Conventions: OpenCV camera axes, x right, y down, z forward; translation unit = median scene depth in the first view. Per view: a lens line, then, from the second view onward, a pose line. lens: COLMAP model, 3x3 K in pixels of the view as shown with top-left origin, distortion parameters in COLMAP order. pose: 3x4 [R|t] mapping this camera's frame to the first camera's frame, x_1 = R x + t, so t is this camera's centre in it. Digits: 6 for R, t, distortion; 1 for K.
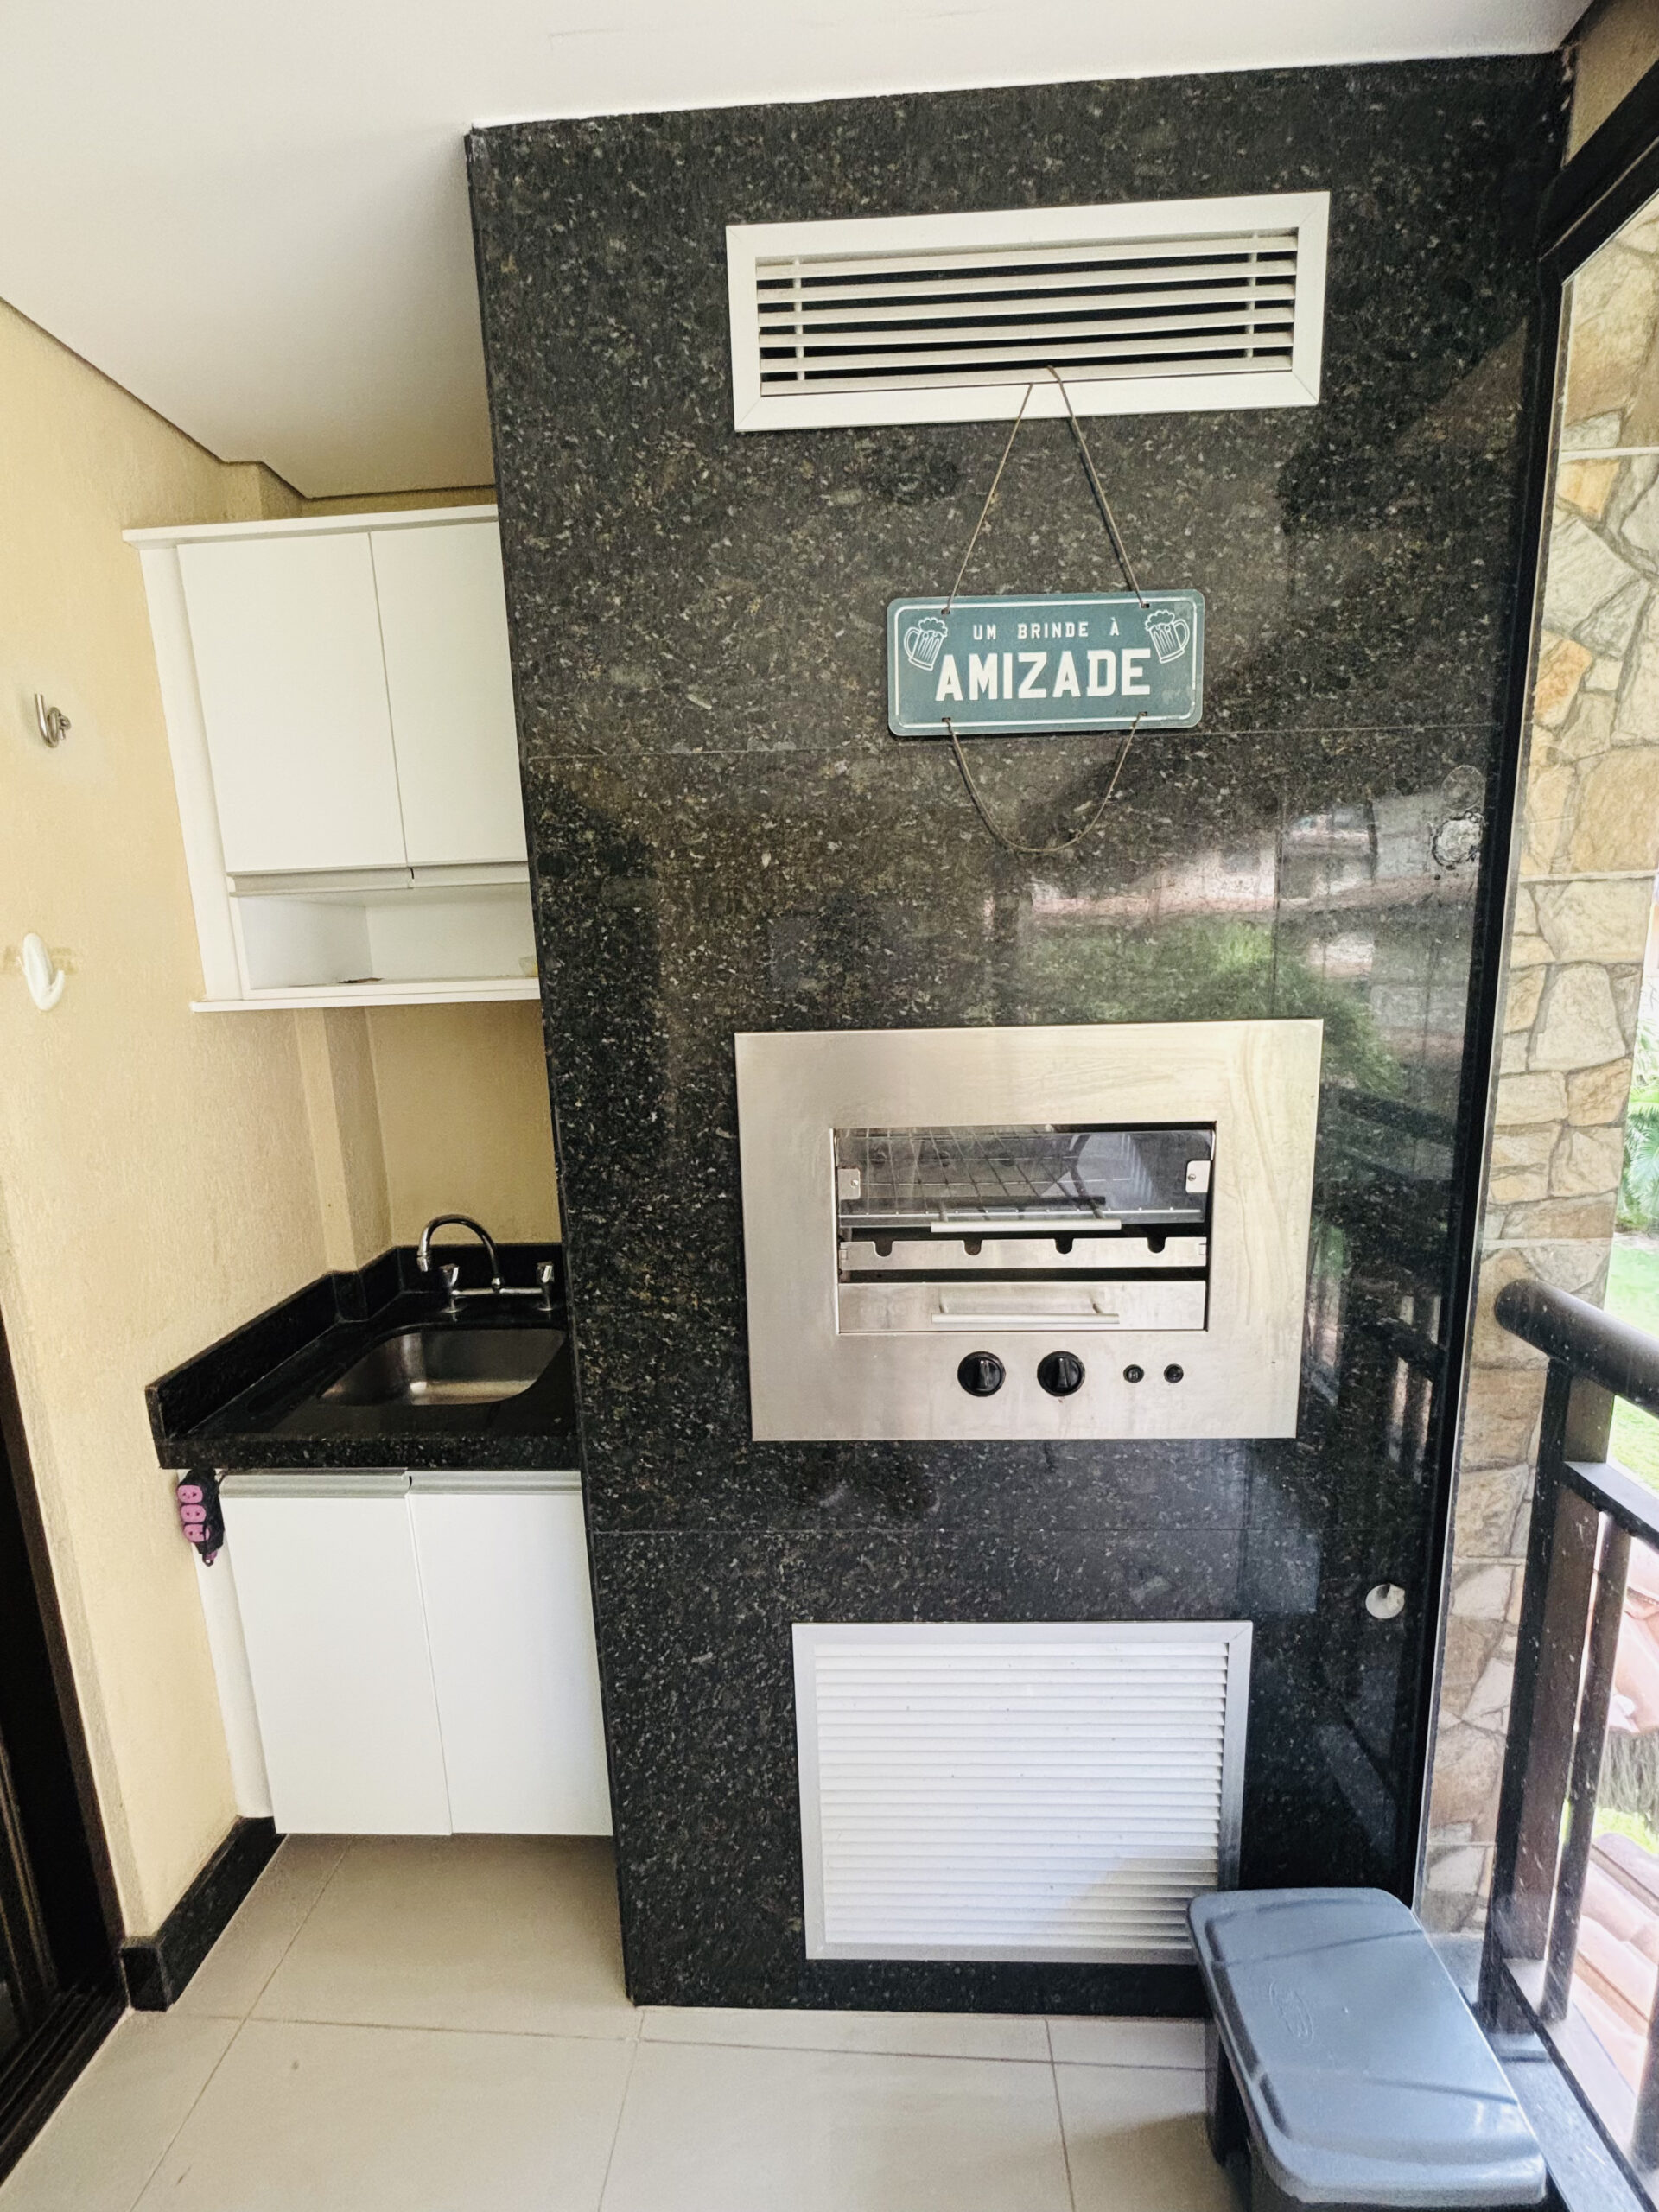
lens RADIAL K [[899.6, 0, 833.1], [0, 899.6, 1098.7], [0, 0, 1]] dist [-0.000832, 0.000436]
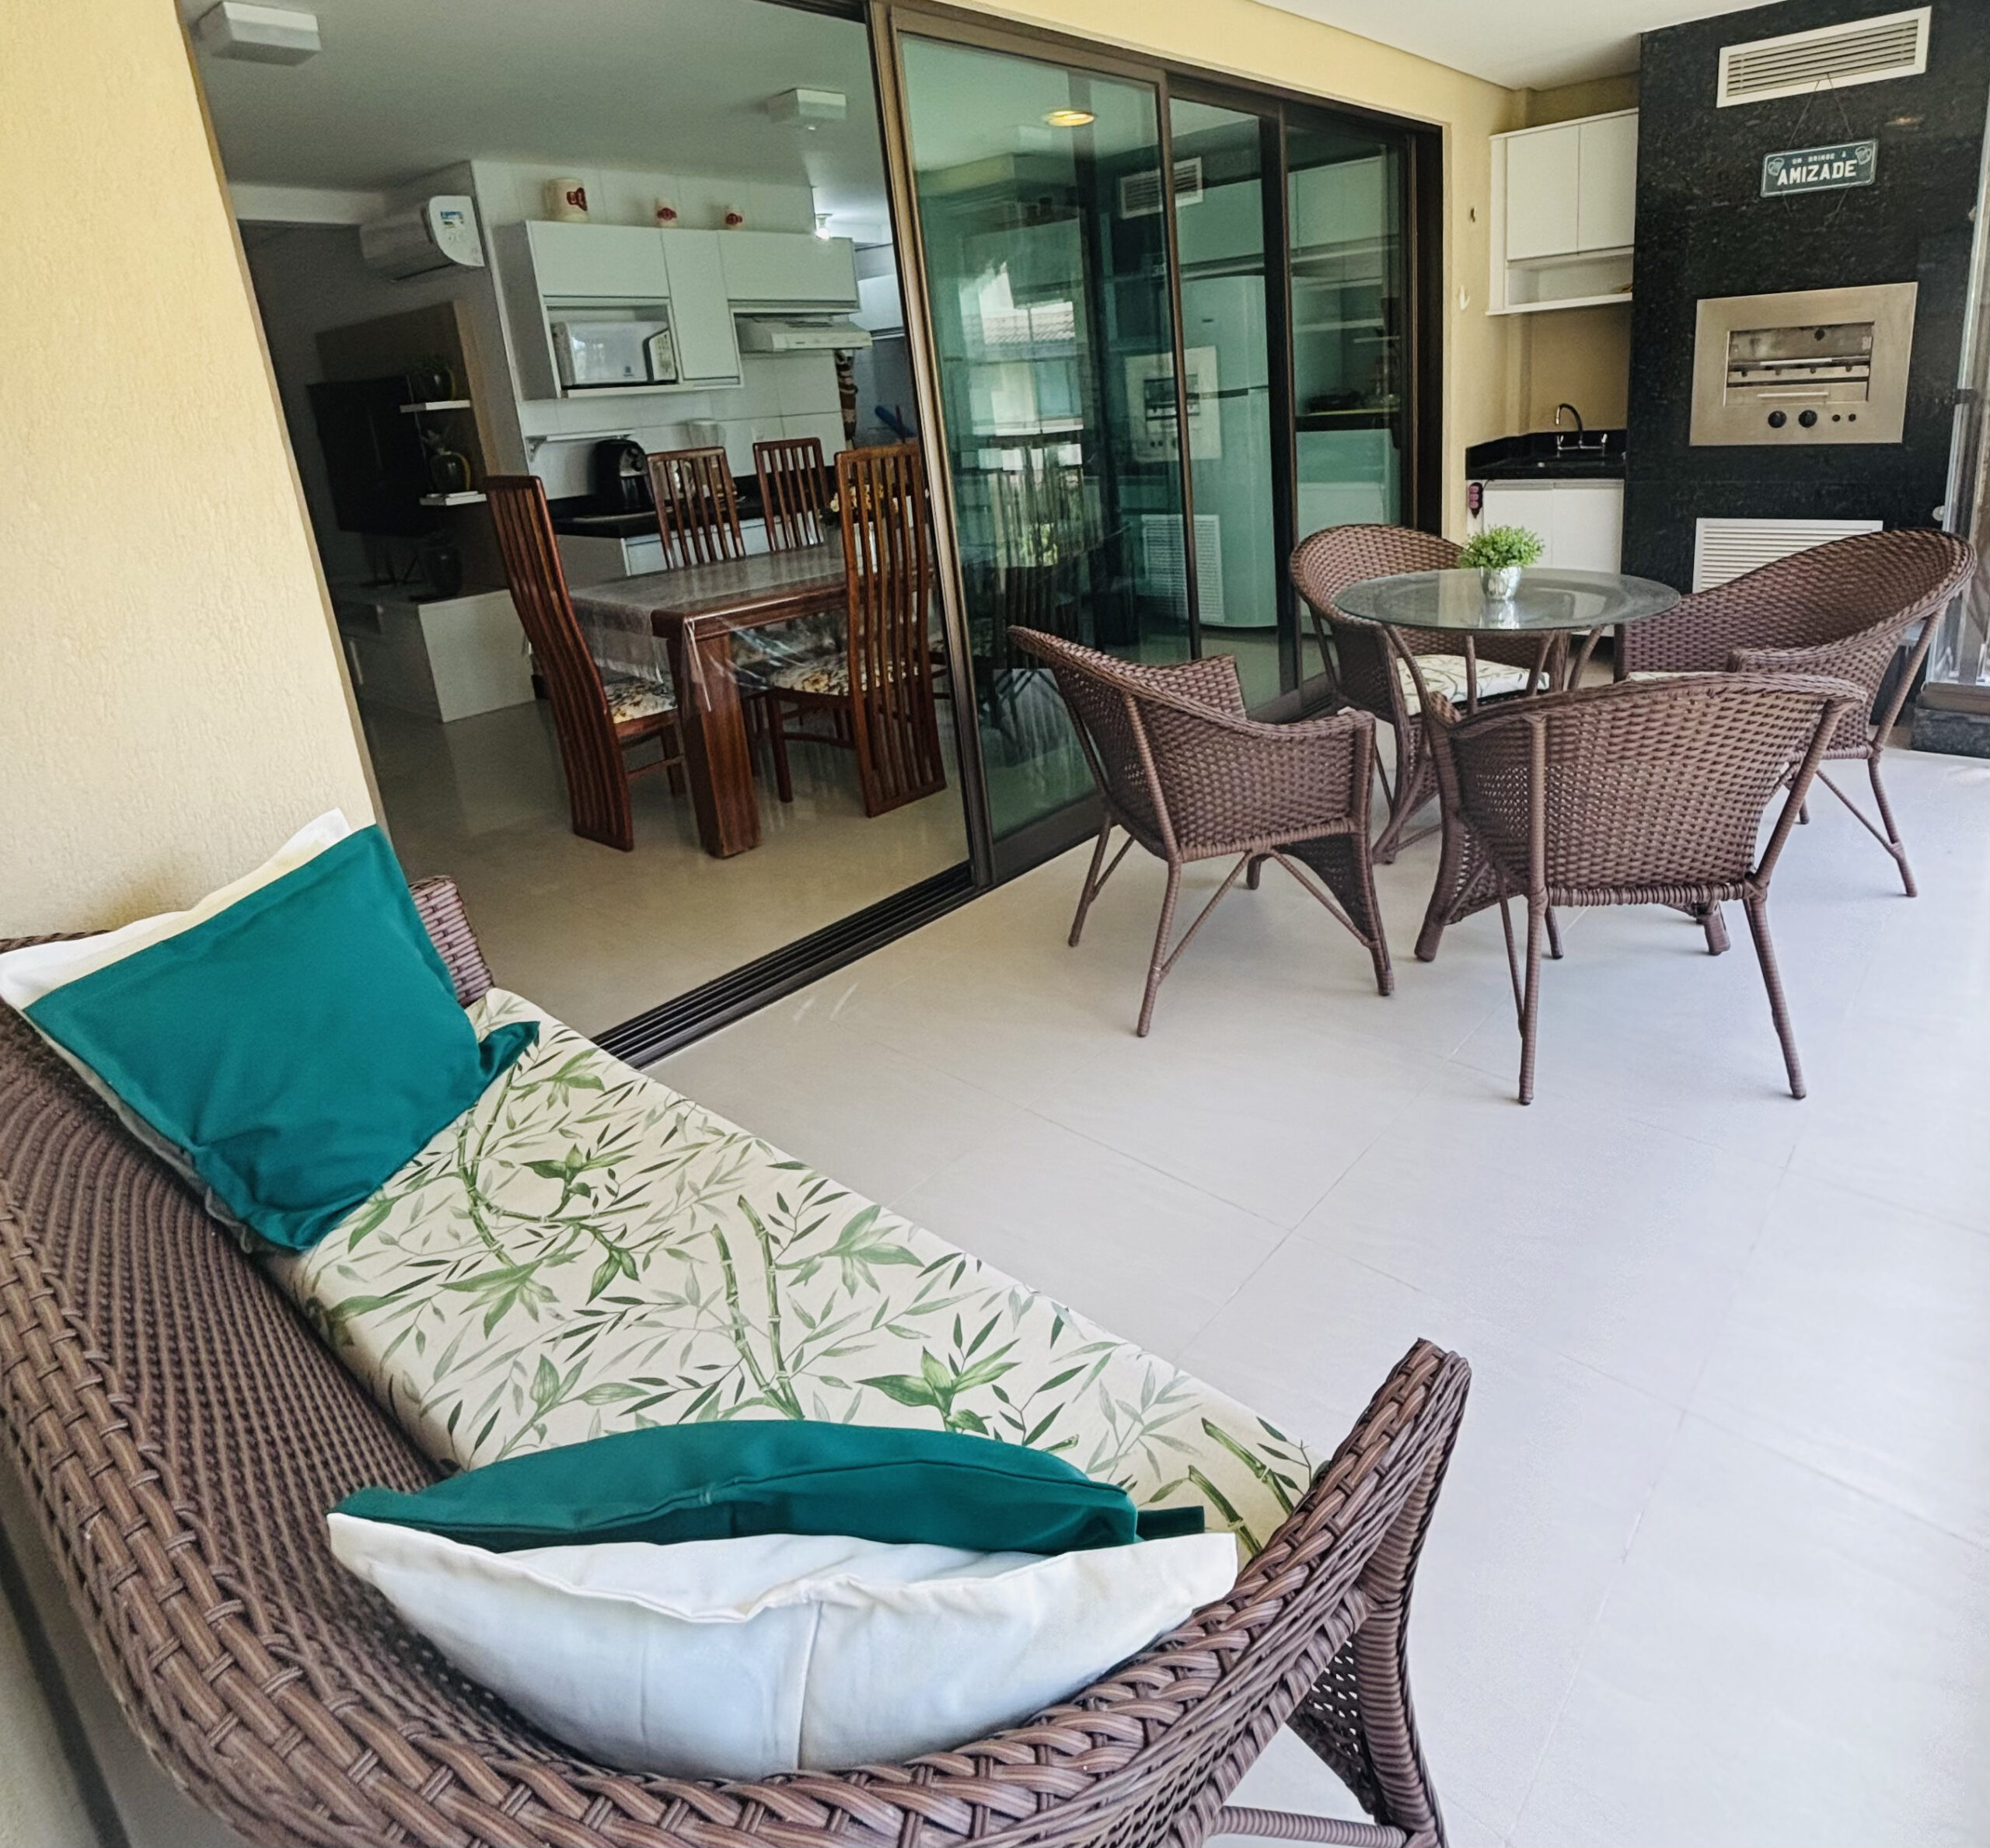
lens RADIAL K [[1205.1, 0, 1128.1], [0, 1205.1, 695.3], [0, 0, 1]] dist [-0.003114, -0.001842]
pose [[0.817343, 0.126448, -0.562105, 0.789386], [-0.058900, 0.988846, 0.136801, 0.821471], [0.573133, -0.078706, 0.815674, -3.609754]]
